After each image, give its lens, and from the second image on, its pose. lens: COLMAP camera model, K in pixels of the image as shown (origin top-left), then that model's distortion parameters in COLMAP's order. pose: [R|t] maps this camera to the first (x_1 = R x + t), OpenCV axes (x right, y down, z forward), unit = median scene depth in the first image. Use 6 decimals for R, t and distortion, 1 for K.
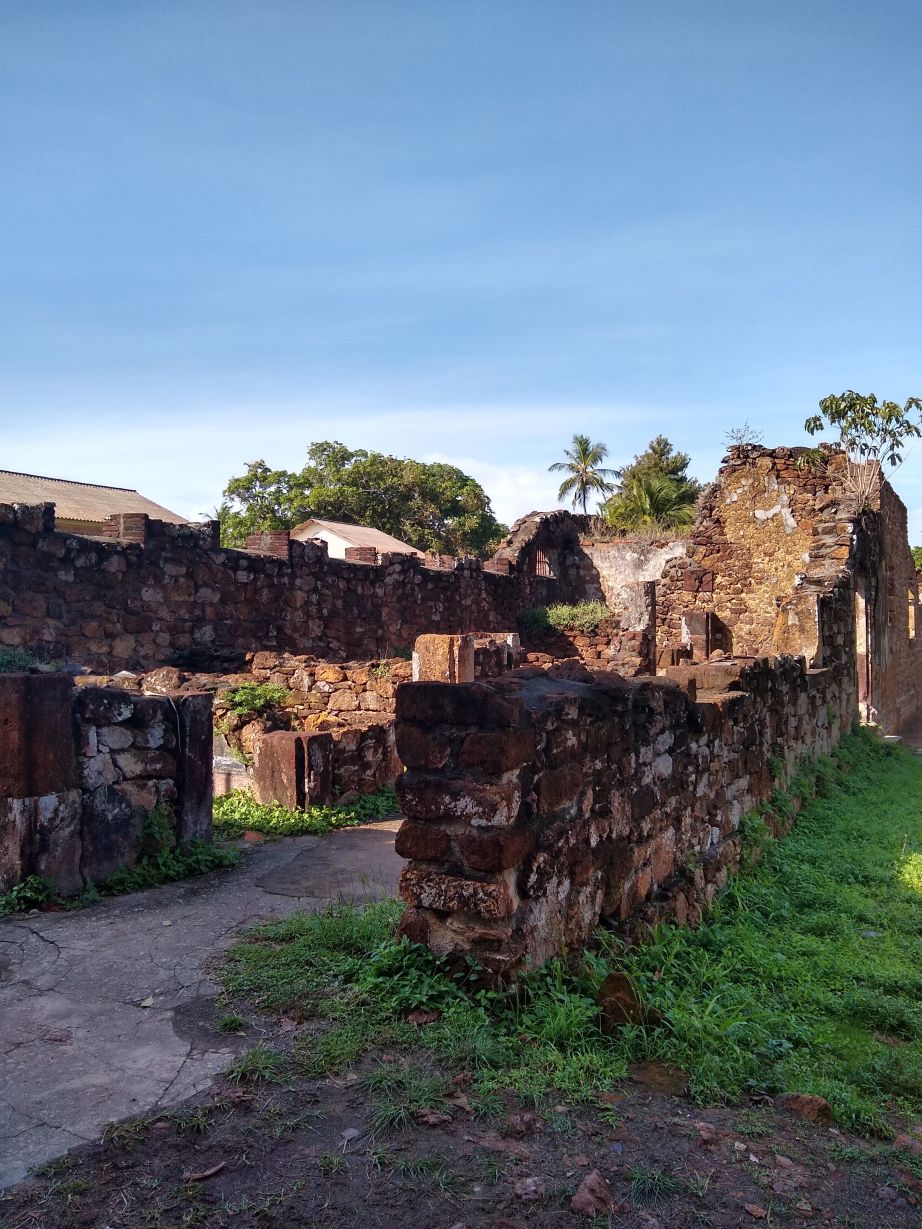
lens RADIAL K [[974.0, 0, 461.7], [0, 974.0, 613.7], [0, 0, 1]] dist [-0.051818, -0.003758]
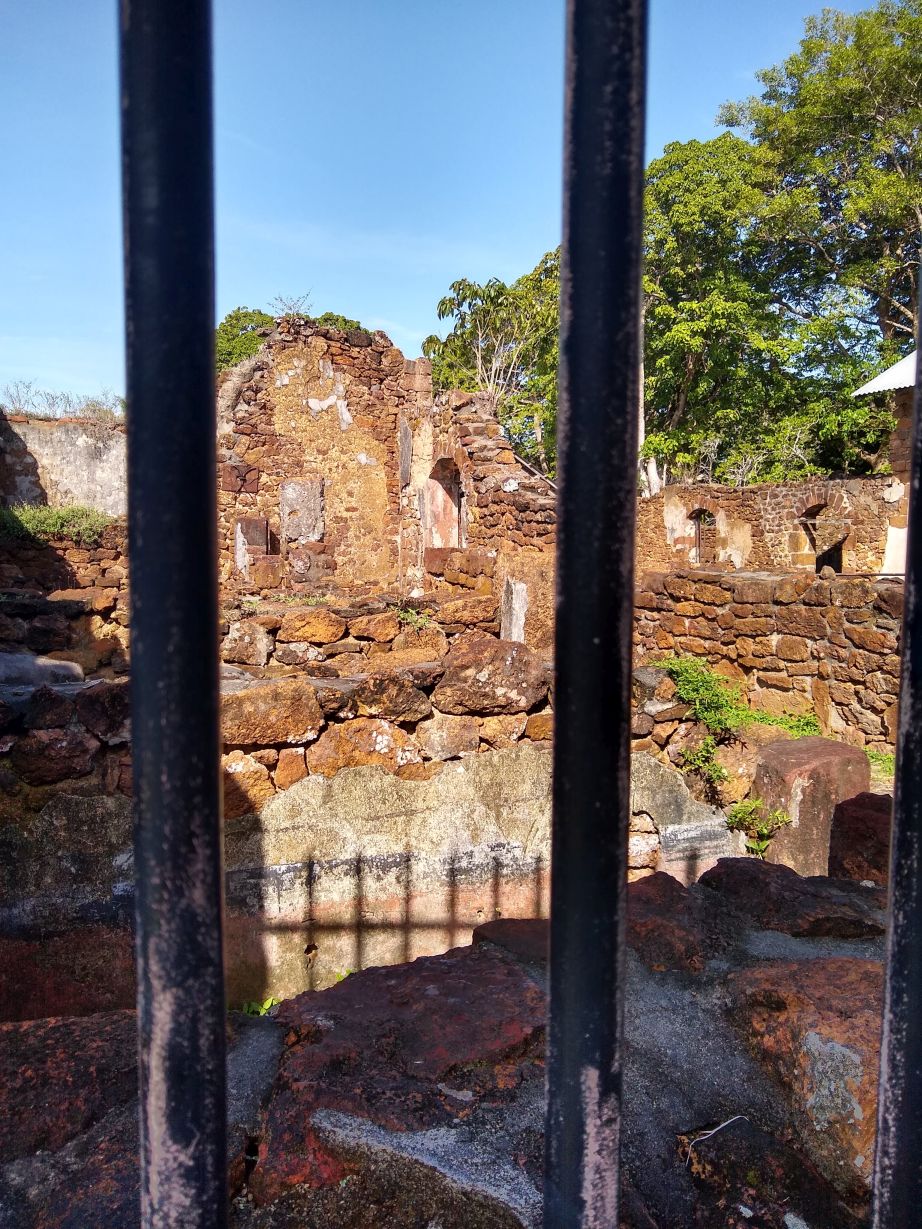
lens RADIAL K [[974.0, 0, 461.2], [0, 974.0, 618.7], [0, 0, 1]] dist [-0.051818, -0.003758]
pose [[0.599132, -0.064512, 0.798047, -0.303123], [-0.016535, 0.995539, 0.092891, 0.004054], [-0.800480, -0.068850, 0.595392, 0.368232]]
